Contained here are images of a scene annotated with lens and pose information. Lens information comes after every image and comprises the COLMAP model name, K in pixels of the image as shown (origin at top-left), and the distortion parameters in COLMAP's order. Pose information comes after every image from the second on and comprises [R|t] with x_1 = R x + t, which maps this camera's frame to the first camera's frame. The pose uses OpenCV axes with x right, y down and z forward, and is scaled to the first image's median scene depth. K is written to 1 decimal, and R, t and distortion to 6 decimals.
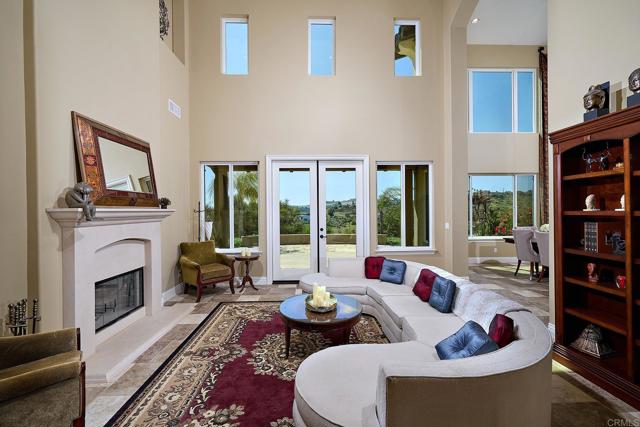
lens RADIAL K [[265.7, 0, 336.2], [0, 265.7, 213.3], [0, 0, 1]] dist [0.001733, -0.000105]
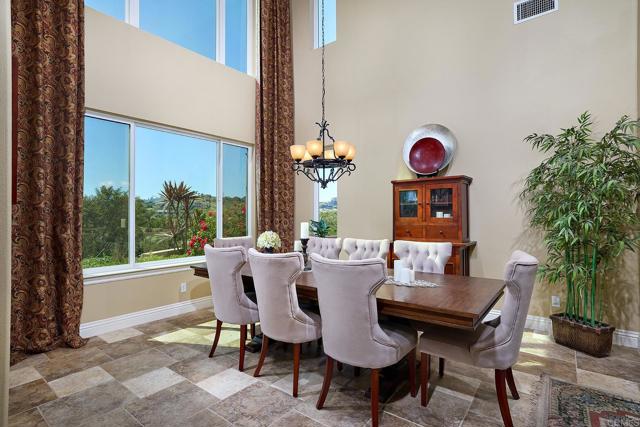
lens RADIAL K [[315.8, 0, 317.4], [0, 315.8, 213.5], [0, 0, 1]] dist [-0.028422, -0.000102]
pose [[0.656790, 0.010930, 0.753995, 0.643541], [-0.000505, 0.999901, -0.014054, 0.026363], [-0.754074, 0.008850, 0.656730, 0.860164]]
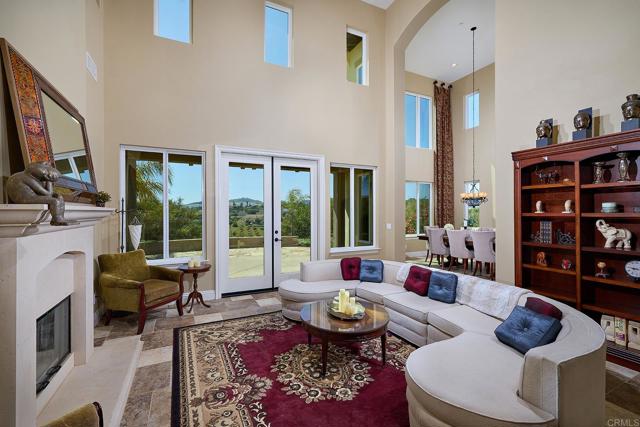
lens RADIAL K [[265.7, 0, 327.7], [0, 265.7, 213.8], [0, 0, 1]] dist [0.001733, -0.000105]
pose [[0.921482, 0.003320, 0.388407, -0.336185], [-0.001701, 0.999988, -0.004512, 0.001871], [-0.388418, 0.003497, 0.921477, 0.111099]]
